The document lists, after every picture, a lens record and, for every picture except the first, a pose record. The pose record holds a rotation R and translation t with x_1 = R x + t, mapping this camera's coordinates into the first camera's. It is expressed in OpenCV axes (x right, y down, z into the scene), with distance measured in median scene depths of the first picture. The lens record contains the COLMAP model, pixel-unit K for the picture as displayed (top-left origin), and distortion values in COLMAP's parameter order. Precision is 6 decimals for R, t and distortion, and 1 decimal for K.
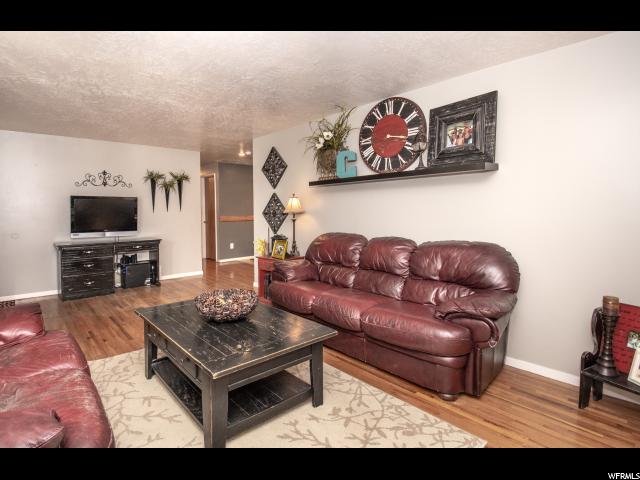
lens RADIAL K [[309.2, 0, 320.0], [0, 309.2, 240.0], [0, 0, 1]] dist [-0.000645, -0.000244]
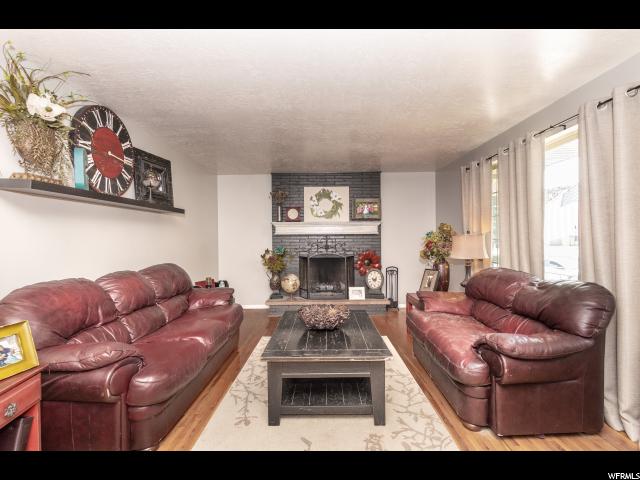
lens RADIAL K [[322.4, 0, 320.0], [0, 322.4, 240.0], [0, 0, 1]] dist [-0.002607, -0.001291]
pose [[-0.708442, -0.000627, 0.705769, -0.799138], [0.067150, 0.995403, 0.068289, -0.125427], [-0.702568, 0.095771, -0.705143, 1.246562]]
